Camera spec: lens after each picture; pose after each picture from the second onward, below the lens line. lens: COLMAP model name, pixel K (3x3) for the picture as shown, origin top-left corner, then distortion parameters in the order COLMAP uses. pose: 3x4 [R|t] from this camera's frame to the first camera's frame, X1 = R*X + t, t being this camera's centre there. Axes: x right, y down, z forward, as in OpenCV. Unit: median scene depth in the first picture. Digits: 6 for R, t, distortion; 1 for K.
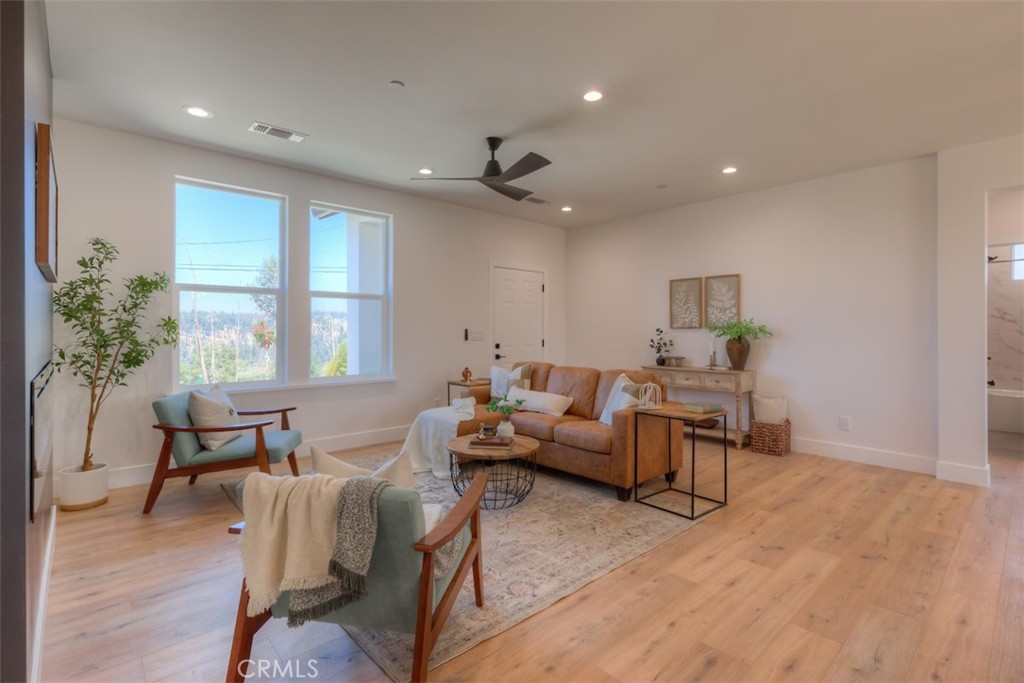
lens RADIAL K [[472.3, 0, 515.2], [0, 472.3, 339.4], [0, 0, 1]] dist [-0.000681, 0.000193]
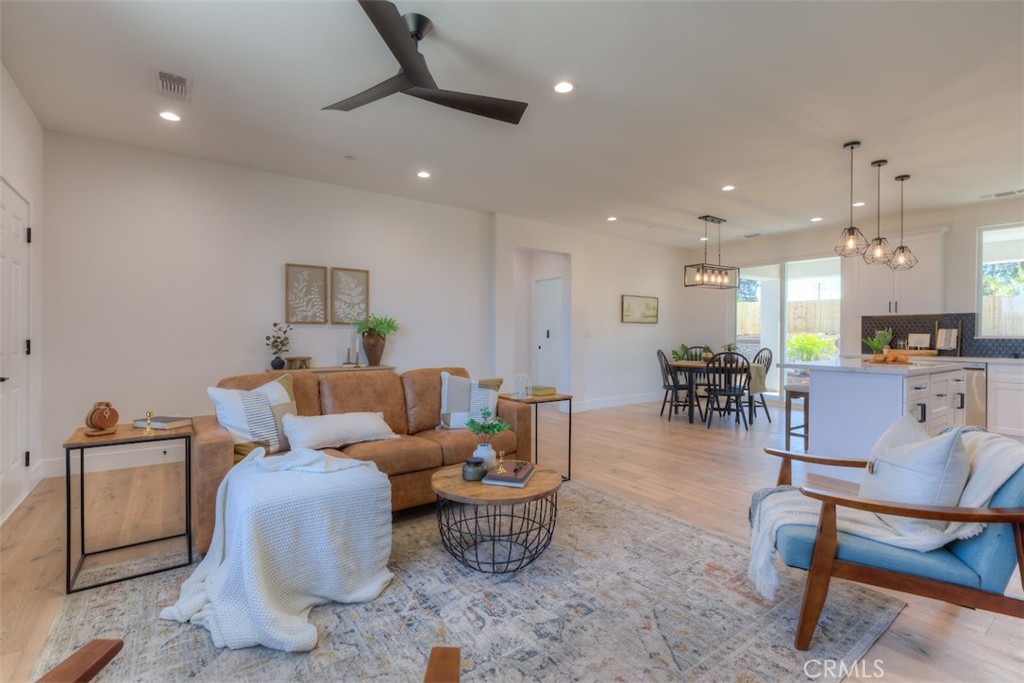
lens RADIAL K [[472.3, 0, 519.7], [0, 472.3, 337.0], [0, 0, 1]] dist [-0.000681, 0.000193]
pose [[0.108931, -0.006359, 0.994029, -0.495539], [0.014351, 0.999885, 0.004824, 0.003162], [-0.993946, 0.013739, 0.109010, 0.580355]]
